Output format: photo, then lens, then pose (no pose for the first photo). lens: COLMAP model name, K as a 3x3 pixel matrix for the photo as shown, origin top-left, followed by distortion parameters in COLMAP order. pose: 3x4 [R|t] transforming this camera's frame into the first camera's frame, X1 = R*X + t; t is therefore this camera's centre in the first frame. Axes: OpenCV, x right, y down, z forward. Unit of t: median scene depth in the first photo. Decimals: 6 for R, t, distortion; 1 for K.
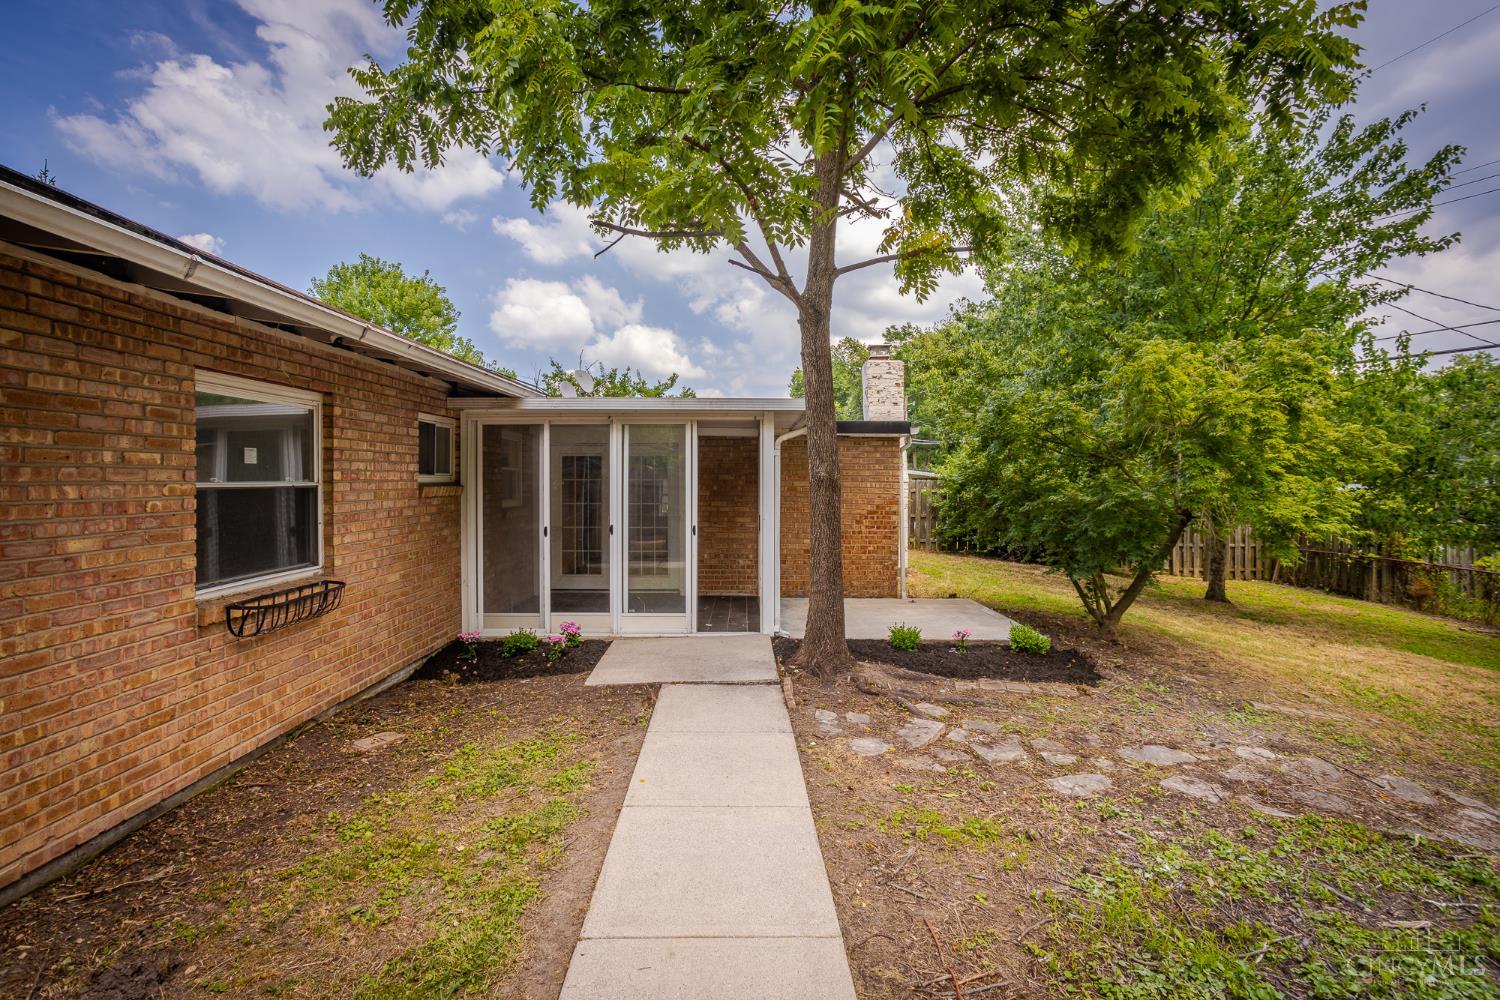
lens RADIAL K [[714.4, 0, 745.9], [0, 714.4, 490.8], [0, 0, 1]] dist [-0.055104, 0.036101]
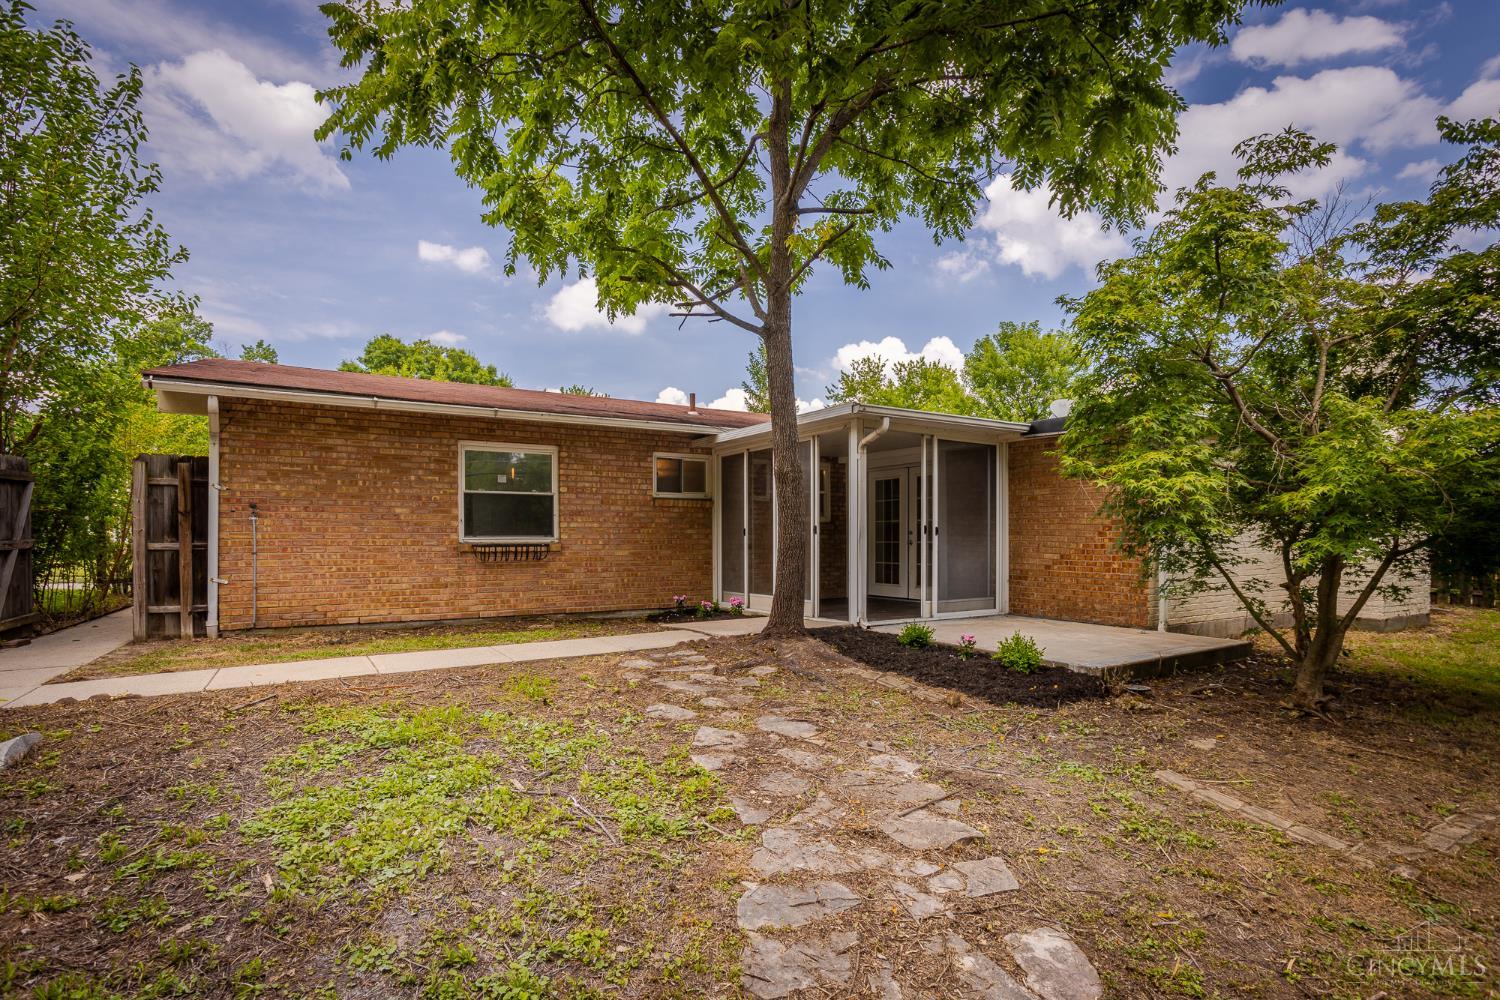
lens RADIAL K [[719.1, 0, 748.1], [0, 719.1, 539.5], [0, 0, 1]] dist [-0.022756, 0.000138]
pose [[0.532013, -0.002549, -0.846733, 1.347123], [-0.009881, 0.999909, -0.009219, 0.129298], [0.846679, 0.013271, 0.531939, 0.424786]]
